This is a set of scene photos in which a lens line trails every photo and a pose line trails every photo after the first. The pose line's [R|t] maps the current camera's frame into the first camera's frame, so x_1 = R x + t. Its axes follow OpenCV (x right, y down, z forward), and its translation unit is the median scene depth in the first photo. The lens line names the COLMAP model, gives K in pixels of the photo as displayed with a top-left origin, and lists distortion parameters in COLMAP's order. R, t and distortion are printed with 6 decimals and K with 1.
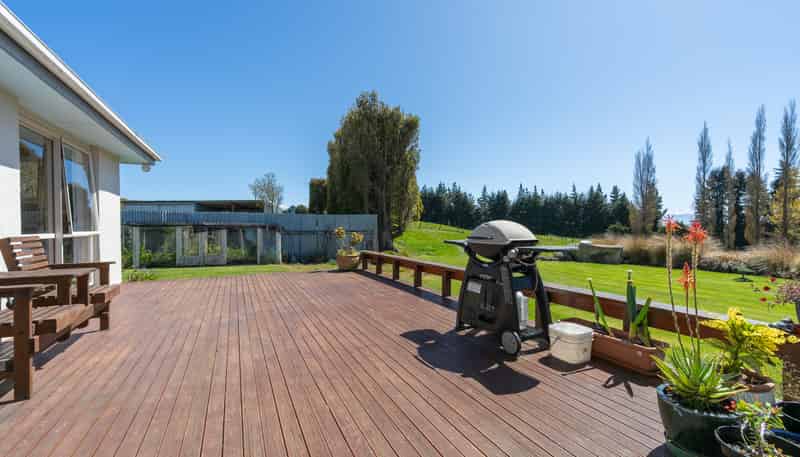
lens RADIAL K [[343.0, 0, 395.7], [0, 343.0, 228.6], [0, 0, 1]] dist [-0.000226, 0.000833]
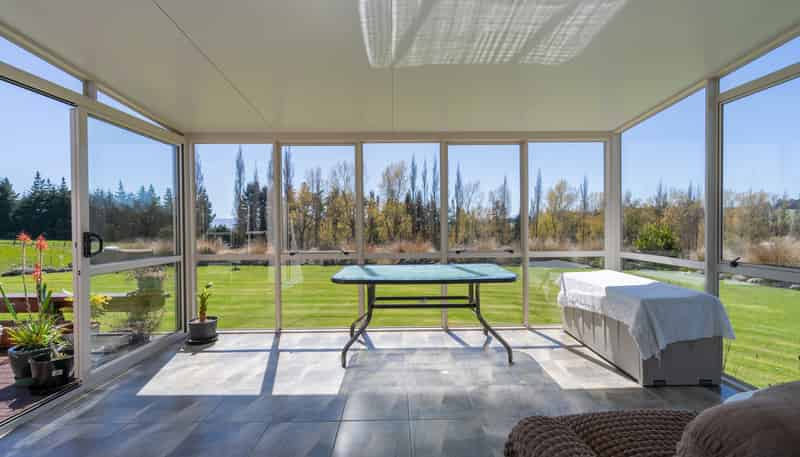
lens RADIAL K [[343.0, 0, 402.6], [0, 343.0, 227.4], [0, 0, 1]] dist [-0.000226, 0.000833]
pose [[0.400106, 0.000149, 0.916469, 0.005259], [0.009389, 0.999947, -0.004261, -0.005820], [-0.916421, 0.010310, 0.400084, -0.134814]]
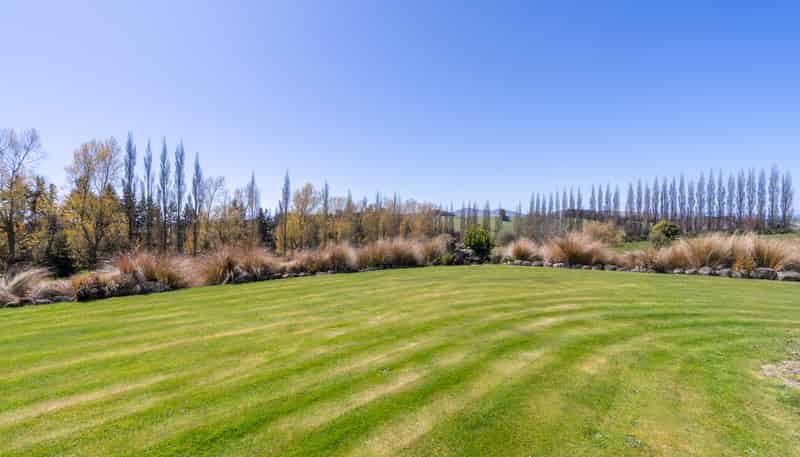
lens RADIAL K [[343.0, 0, 398.0], [0, 343.0, 226.3], [0, 0, 1]] dist [-0.000226, 0.000833]
pose [[-0.325922, 0.008394, 0.945359, 0.234296], [0.017011, 0.999851, -0.003013, -0.006171], [-0.945244, 0.015099, -0.326016, 0.304748]]
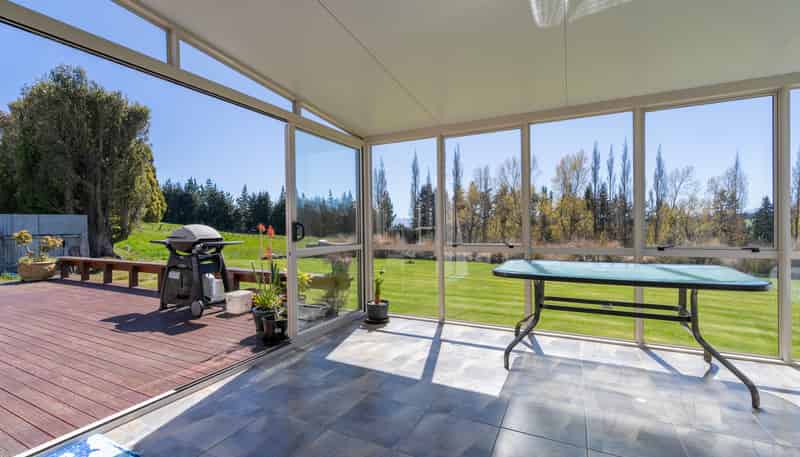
lens RADIAL K [[343.0, 0, 402.7], [0, 343.0, 228.7], [0, 0, 1]] dist [-0.000226, 0.000833]
pose [[0.778501, -0.005847, 0.627616, 0.018864], [0.008300, 0.999965, -0.000979, 0.000185], [-0.627589, 0.005971, 0.778522, -0.130064]]
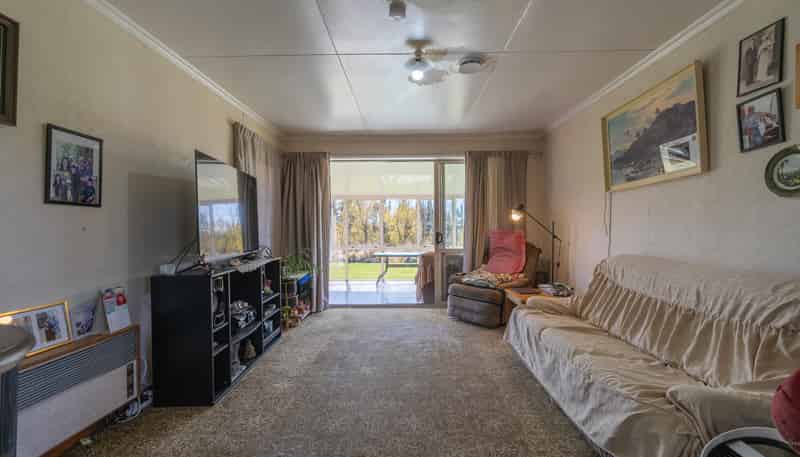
lens RADIAL K [[343.0, 0, 400.4], [0, 343.0, 230.2], [0, 0, 1]] dist [-0.000226, 0.000833]
pose [[0.437273, 0.000698, 0.899329, -0.334304], [0.013712, 0.999878, -0.007444, -0.013216], [-0.899224, 0.015587, 0.437210, -0.313747]]
